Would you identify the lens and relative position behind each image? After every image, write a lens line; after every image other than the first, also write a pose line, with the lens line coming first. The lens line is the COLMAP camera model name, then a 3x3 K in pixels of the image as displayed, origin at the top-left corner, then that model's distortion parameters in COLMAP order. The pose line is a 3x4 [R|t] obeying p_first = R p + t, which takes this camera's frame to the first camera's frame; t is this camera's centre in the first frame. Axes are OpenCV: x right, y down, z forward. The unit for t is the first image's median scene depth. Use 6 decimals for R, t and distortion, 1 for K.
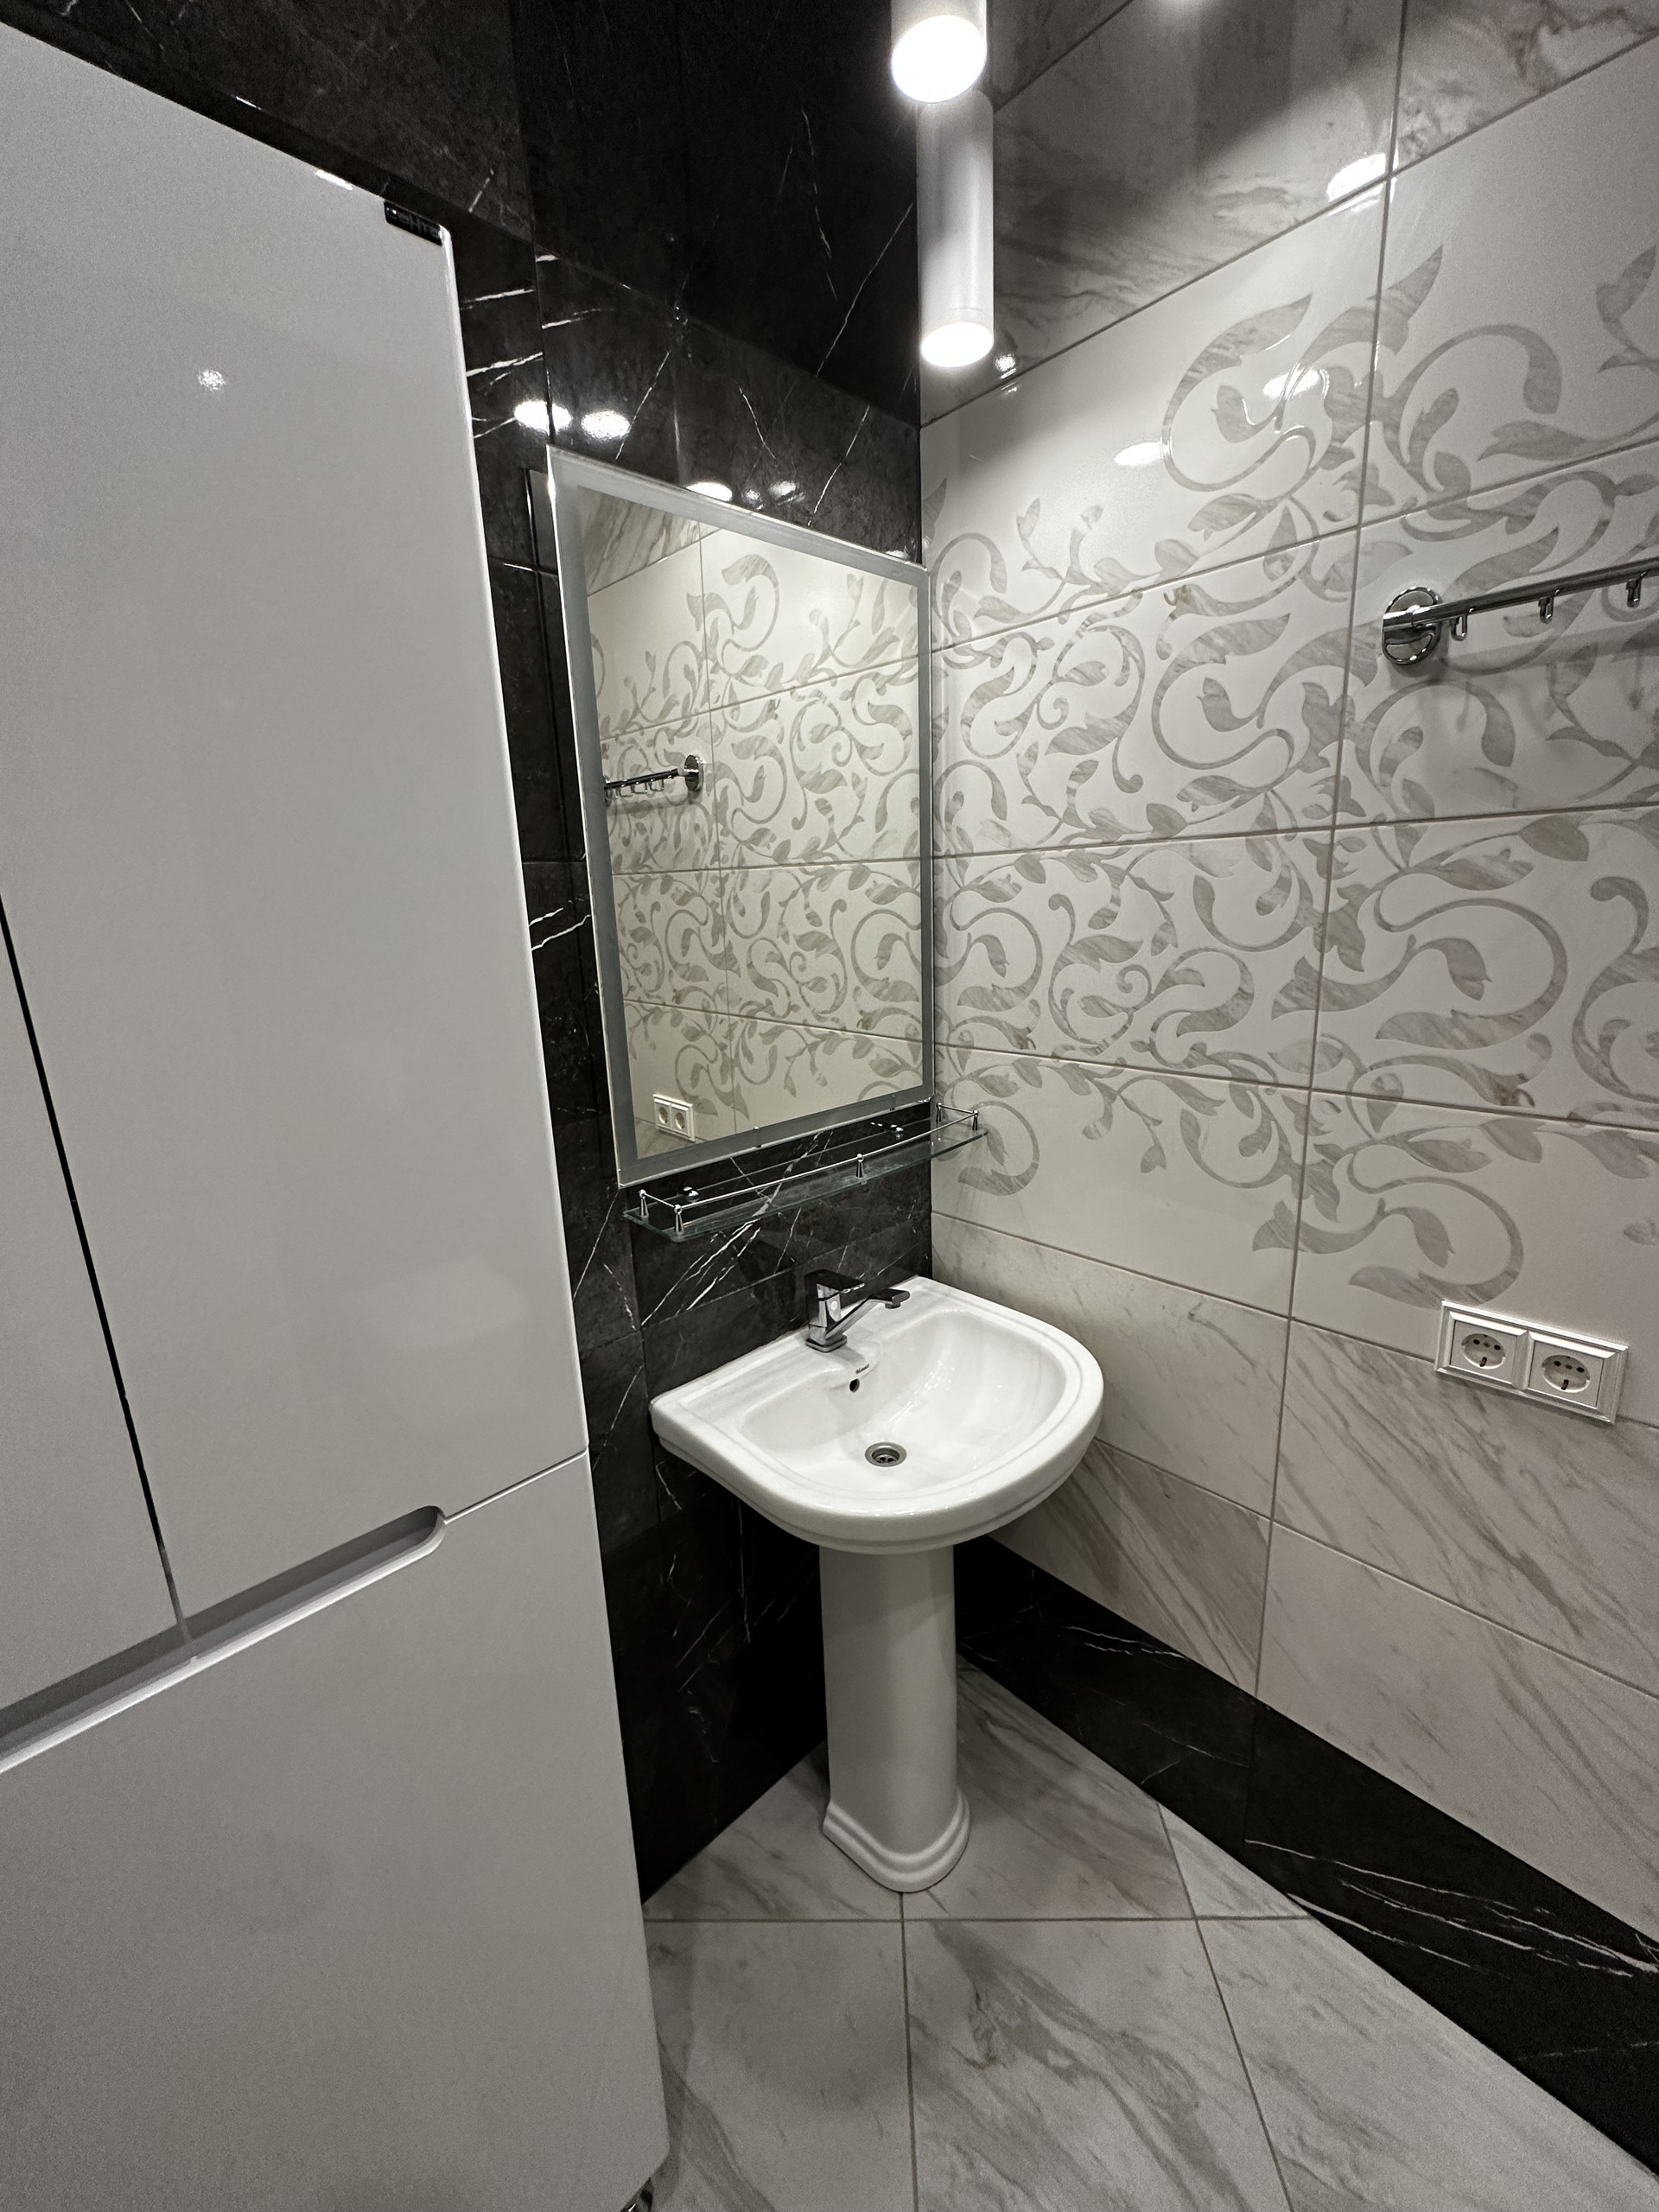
lens RADIAL K [[884.6, 0, 838.8], [0, 884.6, 1107.6], [0, 0, 1]] dist [-0.000855, 0.000516]
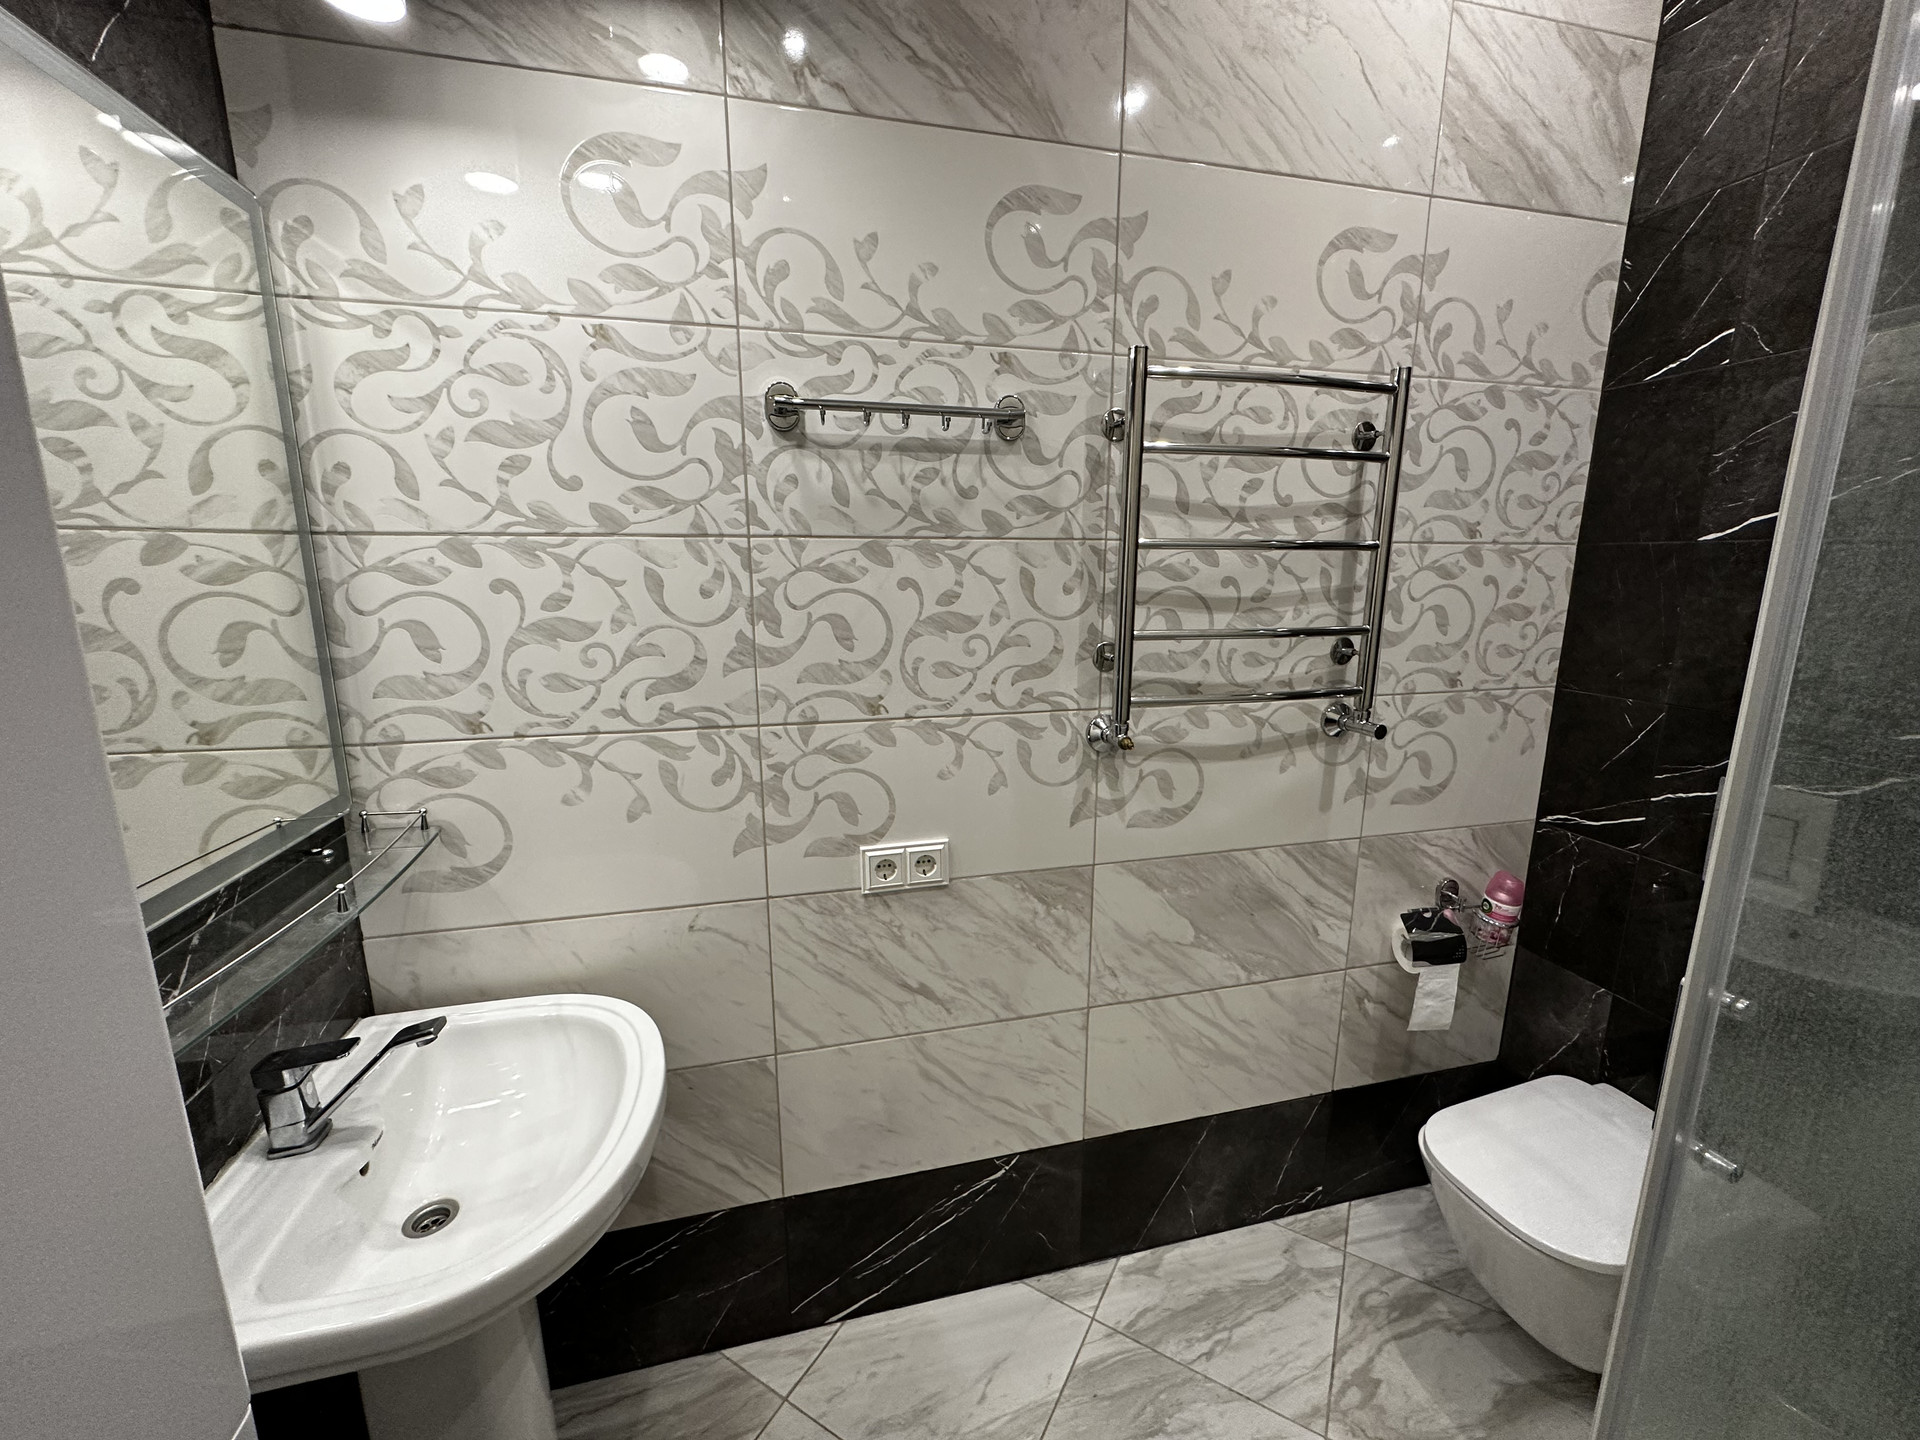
lens RADIAL K [[767.9, 0, 969.2], [0, 767.9, 718.3], [0, 0, 1]] dist [-0.000855, 0.000516]
pose [[0.484216, -0.135677, 0.864365, -0.306300], [0.186106, 0.981268, 0.049771, -0.028451], [-0.854927, 0.136764, 0.500396, 0.124290]]
